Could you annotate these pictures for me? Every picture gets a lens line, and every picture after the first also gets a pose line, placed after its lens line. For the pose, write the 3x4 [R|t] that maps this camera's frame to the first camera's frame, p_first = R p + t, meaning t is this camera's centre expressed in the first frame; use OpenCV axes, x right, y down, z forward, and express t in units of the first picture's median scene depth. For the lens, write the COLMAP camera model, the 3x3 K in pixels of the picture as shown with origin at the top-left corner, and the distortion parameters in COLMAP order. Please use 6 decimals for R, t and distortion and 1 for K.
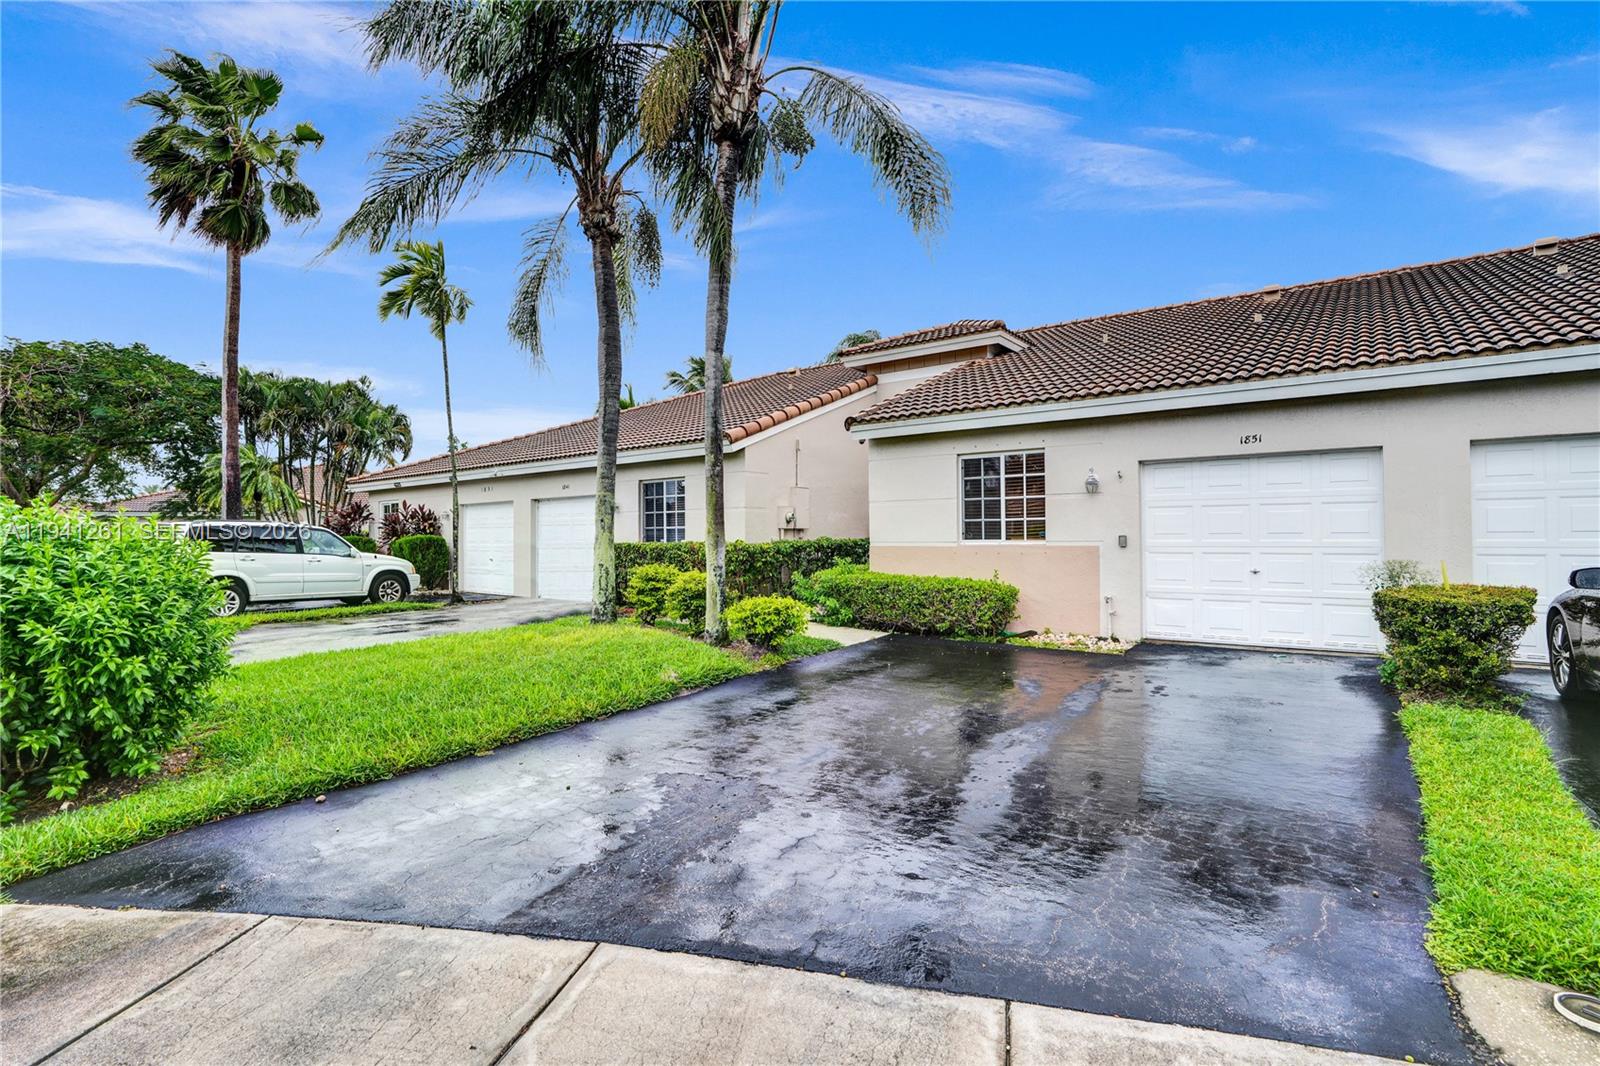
lens RADIAL K [[759.7, 0, 799.7], [0, 759.7, 547.2], [0, 0, 1]] dist [-0.069008, 0.024129]
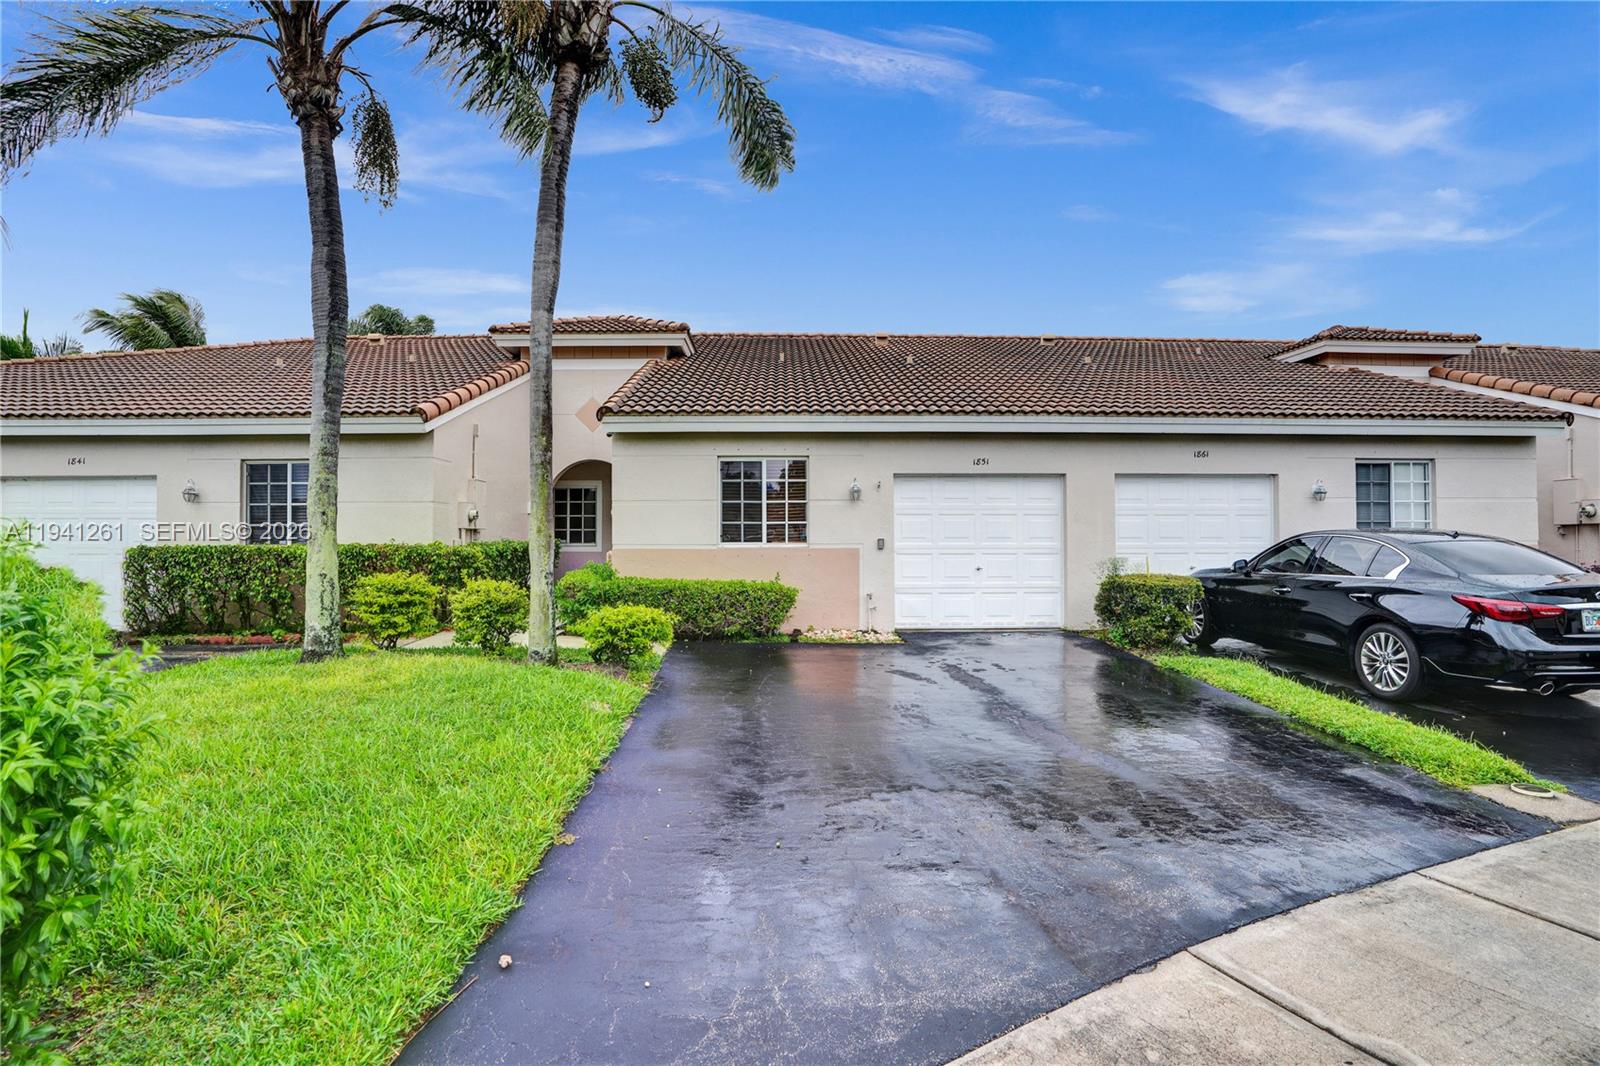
lens RADIAL K [[791.7, 0, 744.0], [0, 791.7, 535.9], [0, 0, 1]] dist [-0.004660, -0.000686]
pose [[0.797798, 0.010231, 0.602838, -0.405556], [0.003855, 0.999749, -0.022070, 0.004968], [-0.602912, 0.019932, 0.797559, 0.159413]]
